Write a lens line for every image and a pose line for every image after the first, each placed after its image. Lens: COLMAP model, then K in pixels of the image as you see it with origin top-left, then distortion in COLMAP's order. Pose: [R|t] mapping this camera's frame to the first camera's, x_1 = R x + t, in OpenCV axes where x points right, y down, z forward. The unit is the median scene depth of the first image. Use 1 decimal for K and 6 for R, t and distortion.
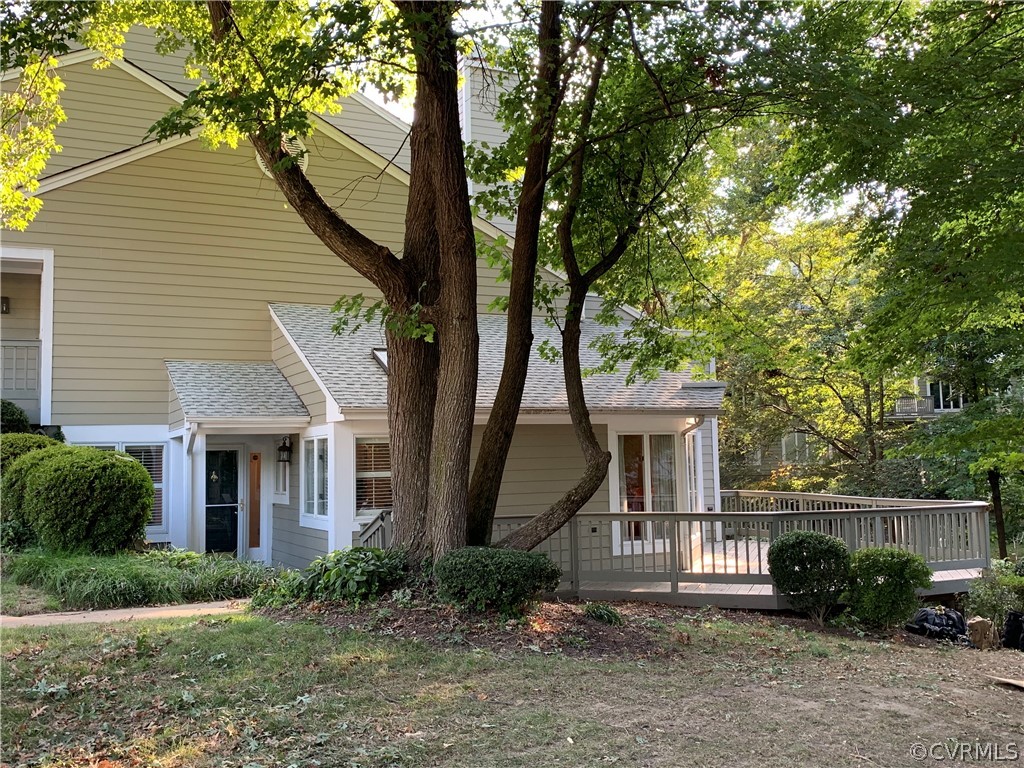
lens RADIAL K [[982.3, 0, 512.0], [0, 982.3, 384.0], [0, 0, 1]] dist [-0.003373, -0.006843]
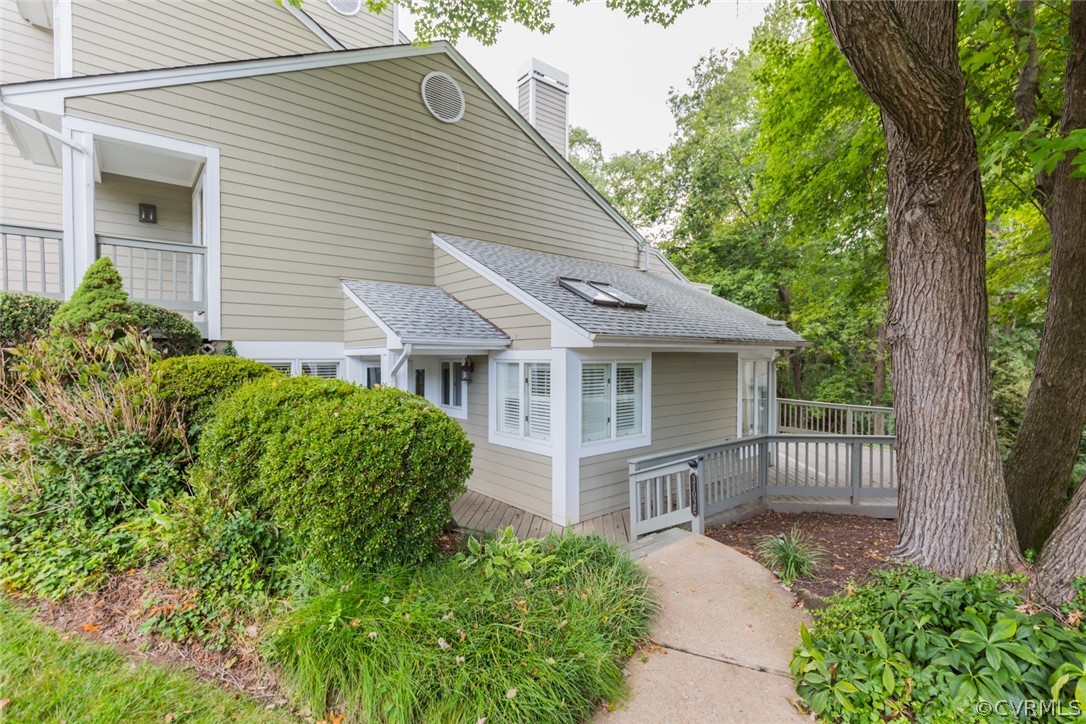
lens RADIAL K [[490.2, 0, 544.2], [0, 490.2, 364.4], [0, 0, 1]] dist [0.009550, -0.000693]
pose [[0.972325, 0.016646, 0.233040, -0.277251], [-0.037891, 0.995488, 0.086990, 0.012381], [-0.230540, -0.093413, 0.968569, 0.467794]]
